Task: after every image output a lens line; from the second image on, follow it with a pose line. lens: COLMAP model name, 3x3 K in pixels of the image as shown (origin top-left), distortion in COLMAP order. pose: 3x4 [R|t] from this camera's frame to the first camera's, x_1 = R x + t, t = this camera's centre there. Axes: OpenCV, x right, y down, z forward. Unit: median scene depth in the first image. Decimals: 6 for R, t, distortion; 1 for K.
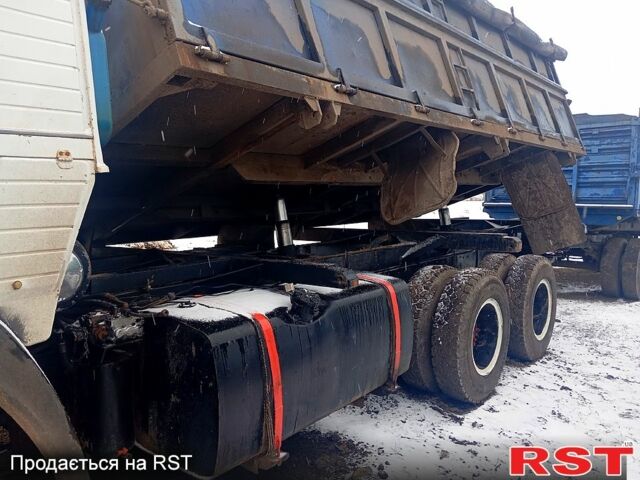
lens RADIAL K [[514.9, 0, 308.3], [0, 514.9, 239.2], [0, 0, 1]] dist [0.003930, 0.001517]
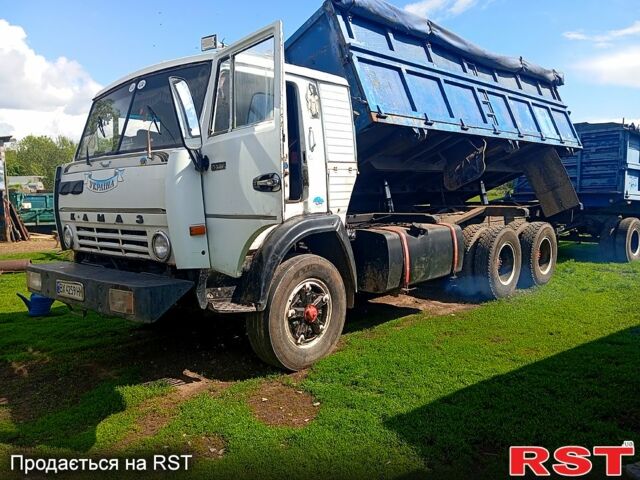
lens RADIAL K [[571.8, 0, 320.8], [0, 571.8, 250.1], [0, 0, 1]] dist [-0.049443, 0.000285]
pose [[0.999461, -0.024822, -0.021464, -0.183430], [0.024528, 0.999603, -0.013828, 0.138309], [0.021799, 0.013295, 0.999674, -0.729439]]
